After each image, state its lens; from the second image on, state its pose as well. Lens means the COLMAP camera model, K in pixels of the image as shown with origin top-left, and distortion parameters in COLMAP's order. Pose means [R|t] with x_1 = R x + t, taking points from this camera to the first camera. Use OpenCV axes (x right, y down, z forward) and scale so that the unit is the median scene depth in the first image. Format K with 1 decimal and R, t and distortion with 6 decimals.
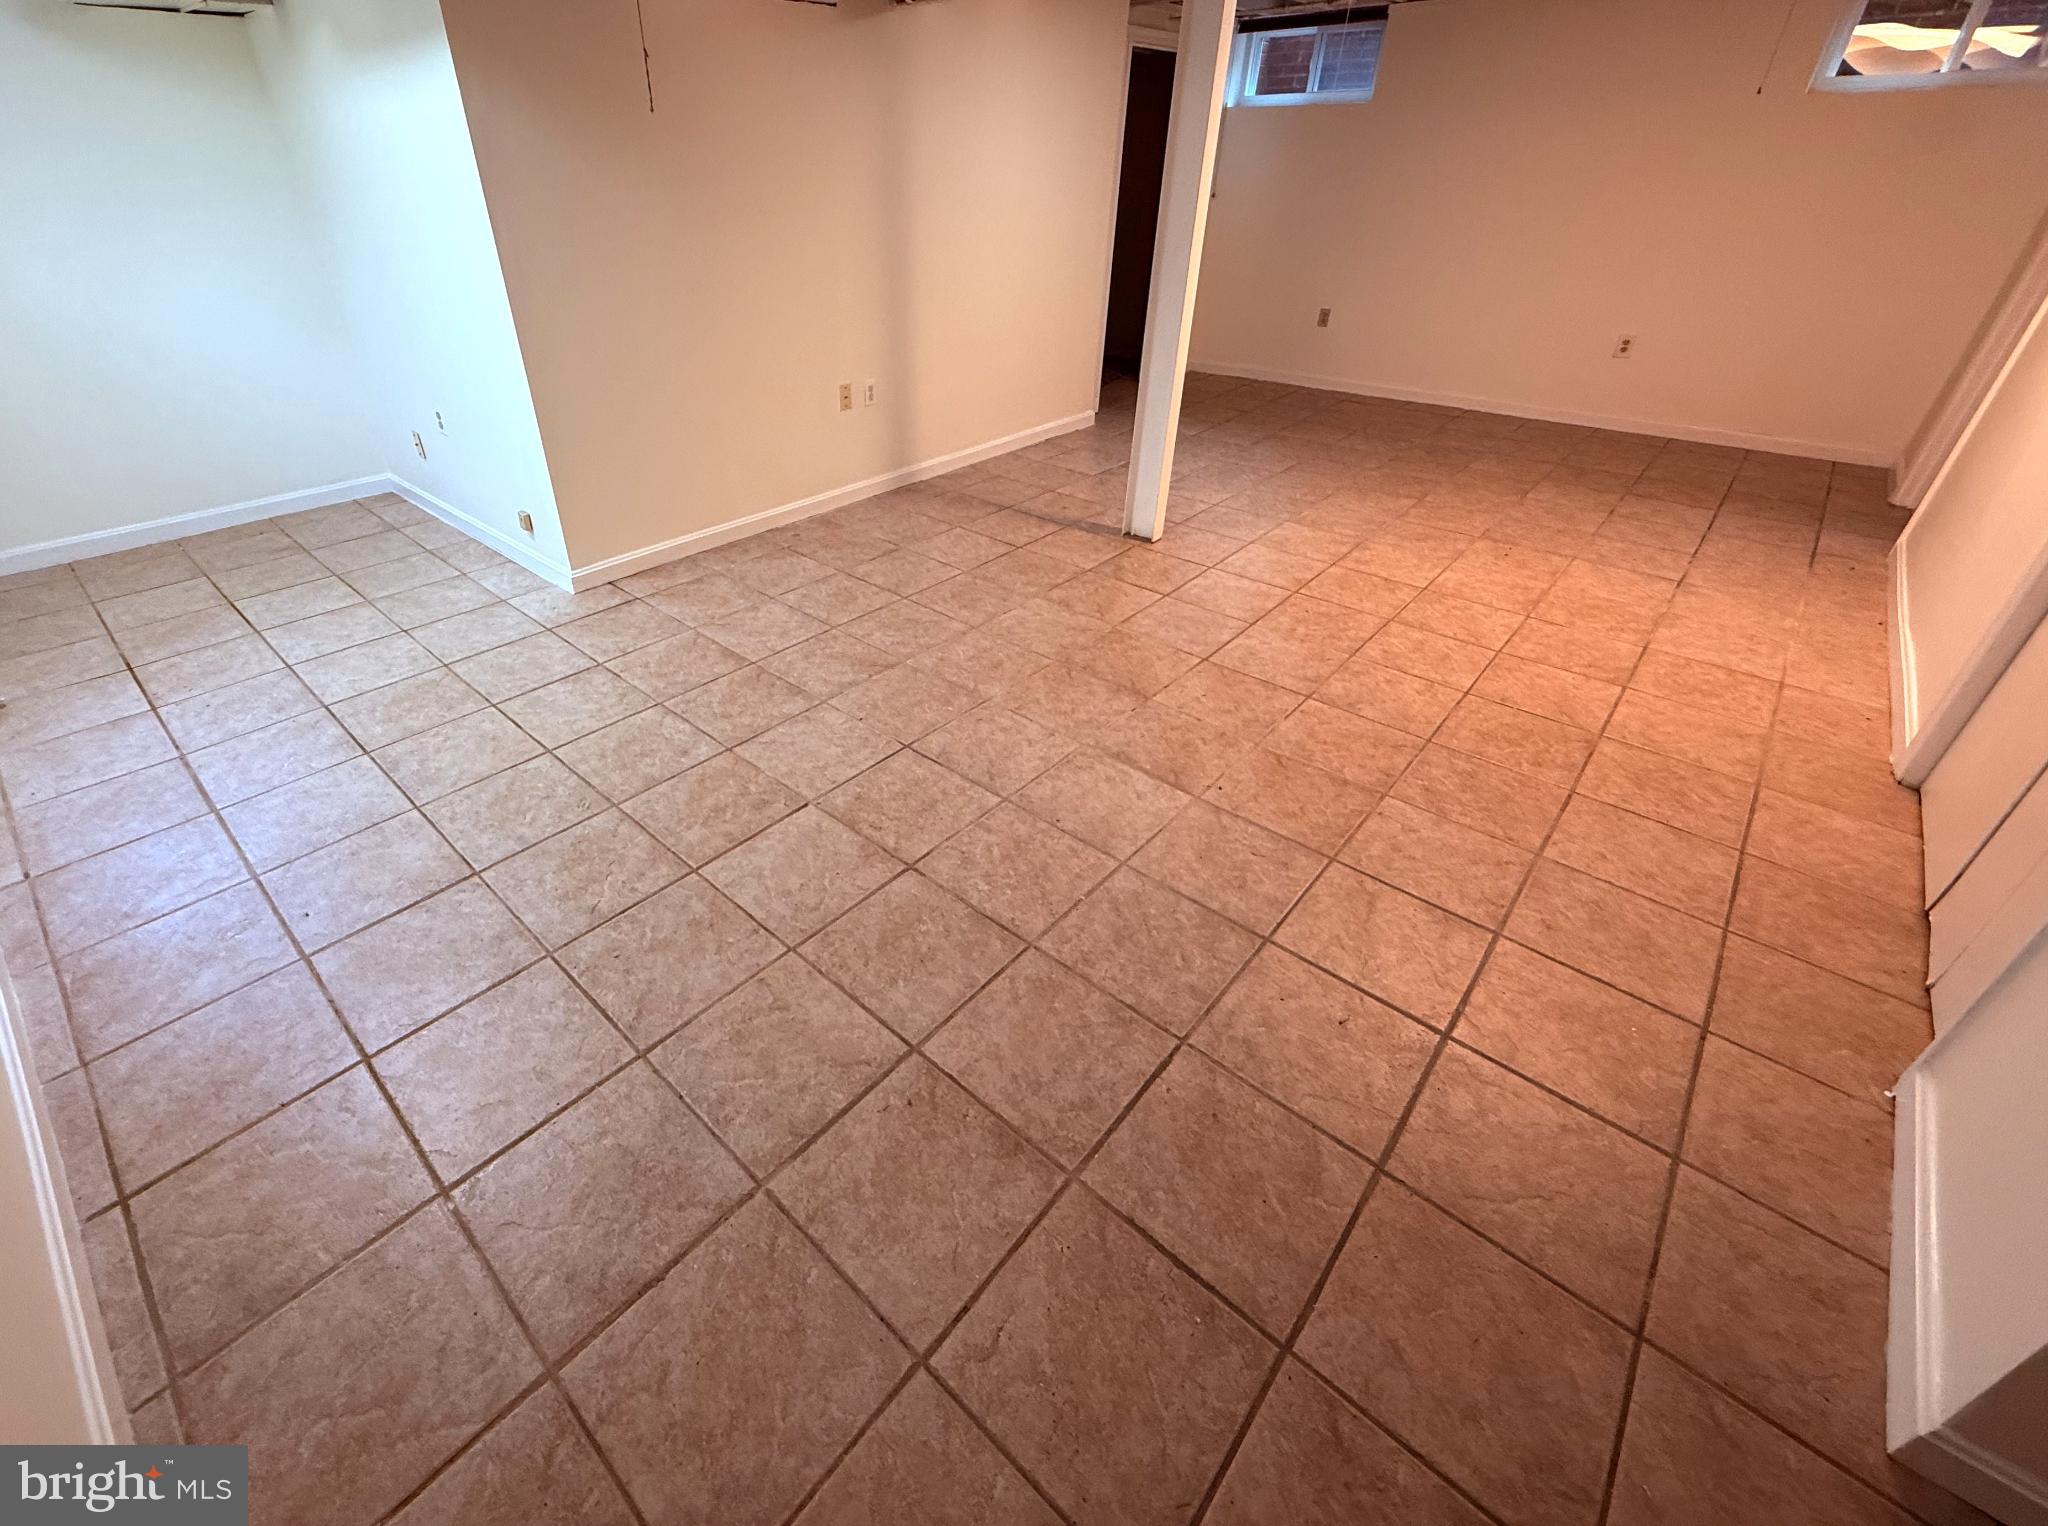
lens RADIAL K [[813.5, 0, 1018.9], [0, 813.5, 760.7], [0, 0, 1]] dist [0.000839, -0.000064]
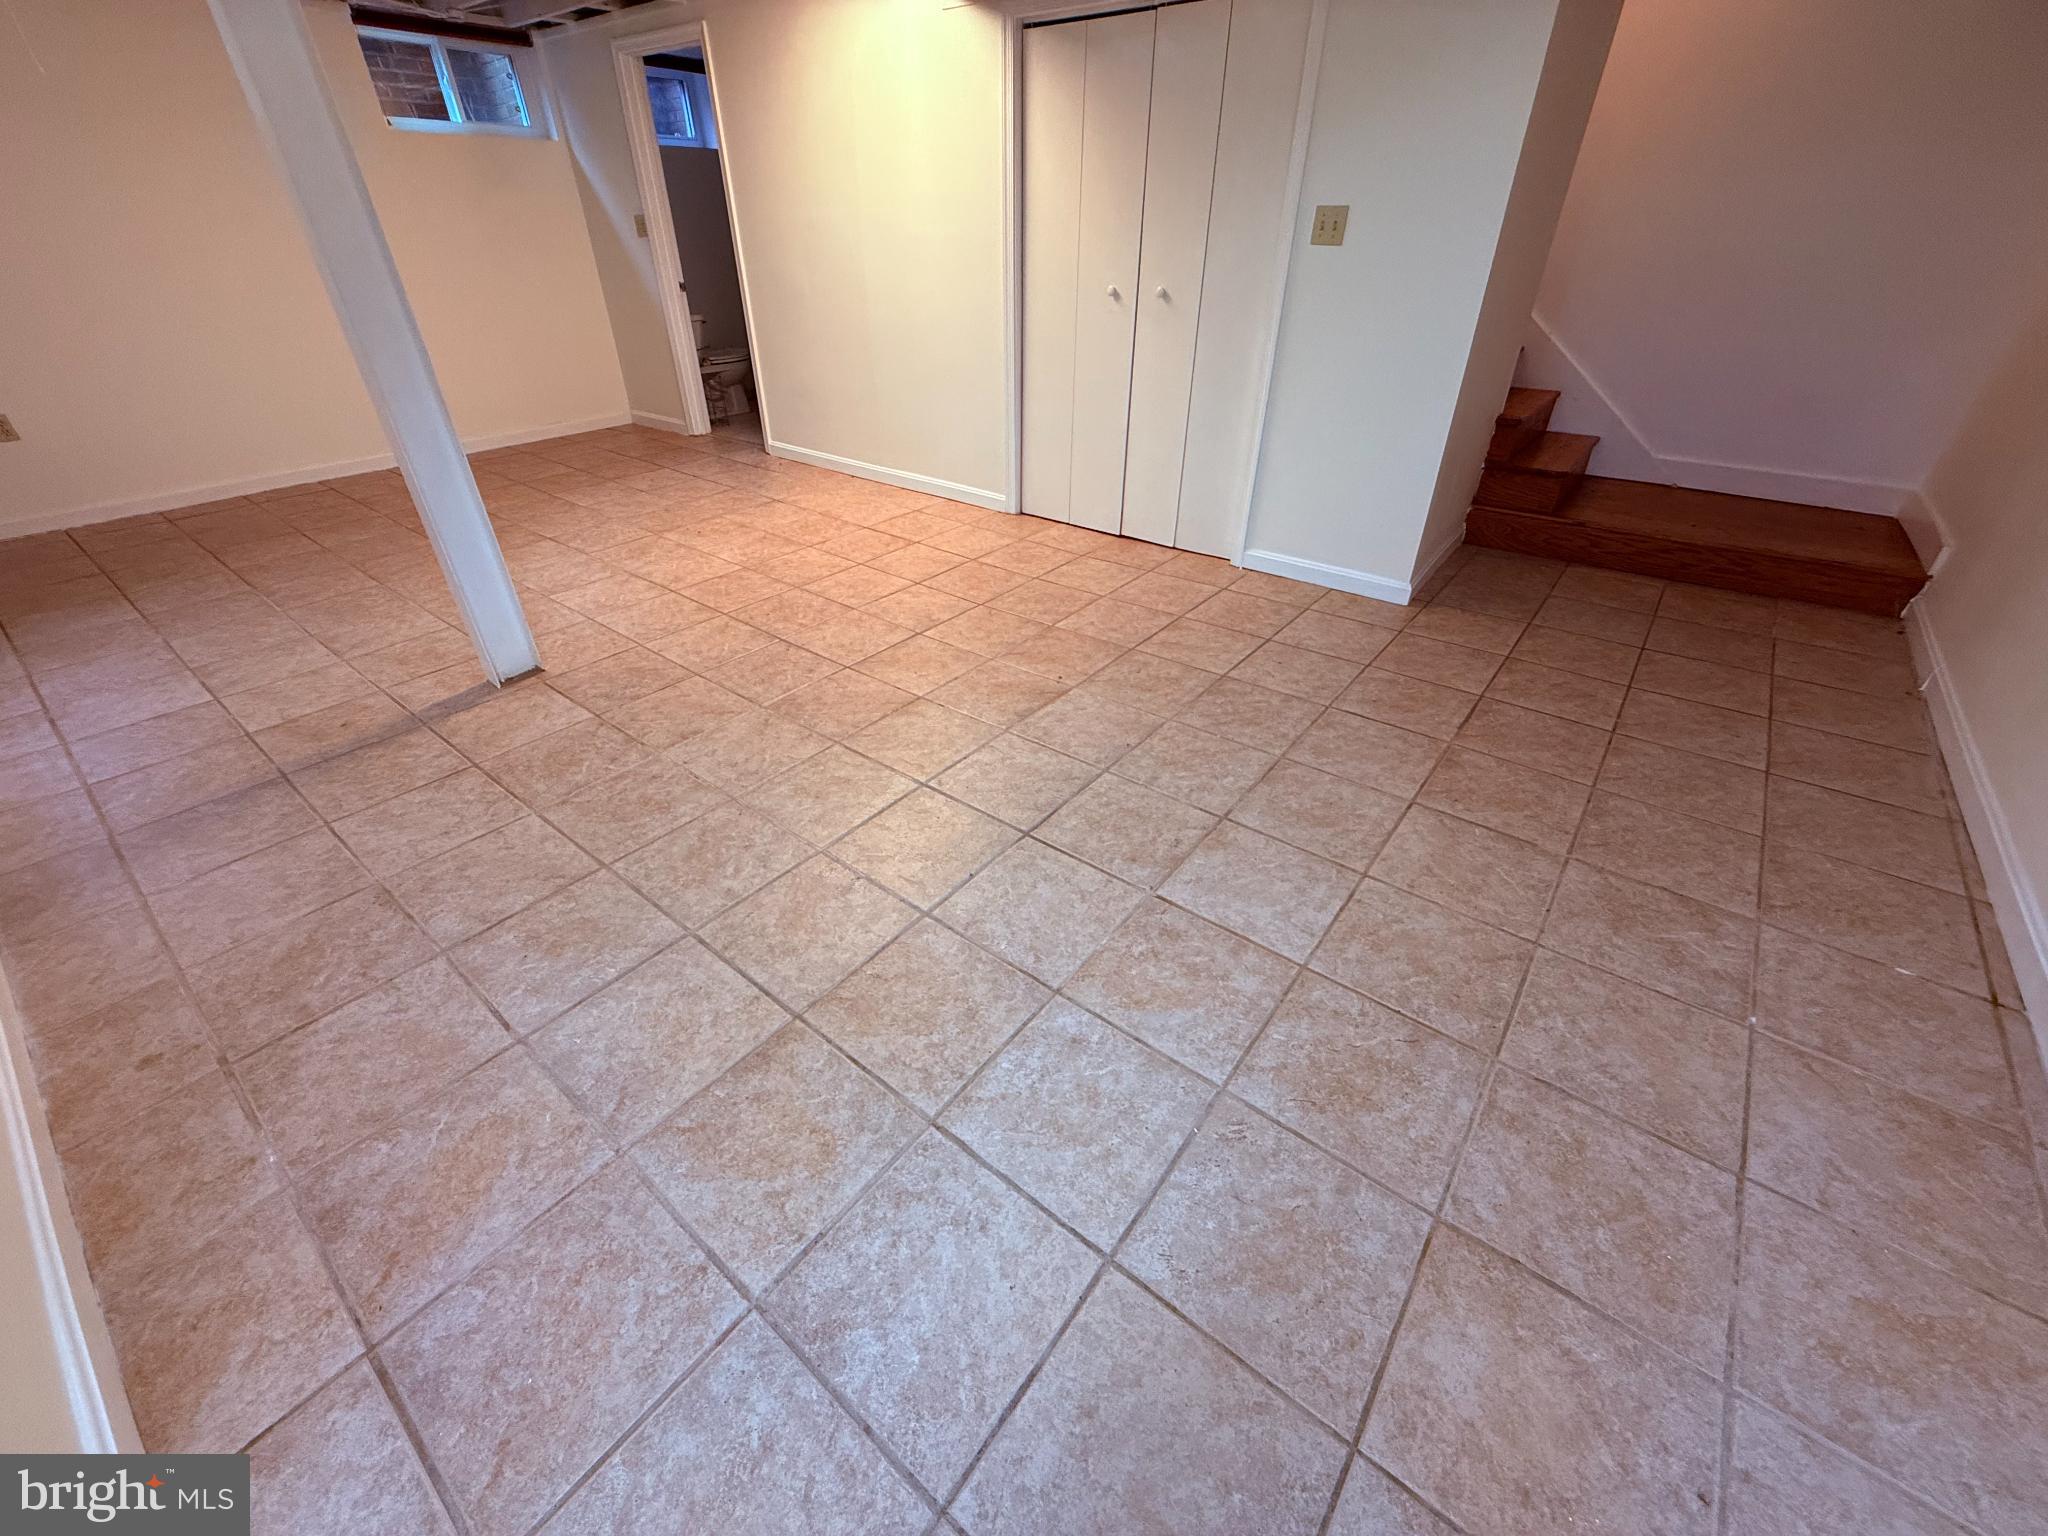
lens RADIAL K [[813.5, 0, 1018.9], [0, 813.5, 765.7], [0, 0, 1]] dist [0.000839, -0.000064]
pose [[-0.020659, -0.556702, 0.830455, -0.669719], [0.599737, 0.657690, 0.455807, -0.379604], [-0.799931, 0.507471, 0.320288, 0.603265]]
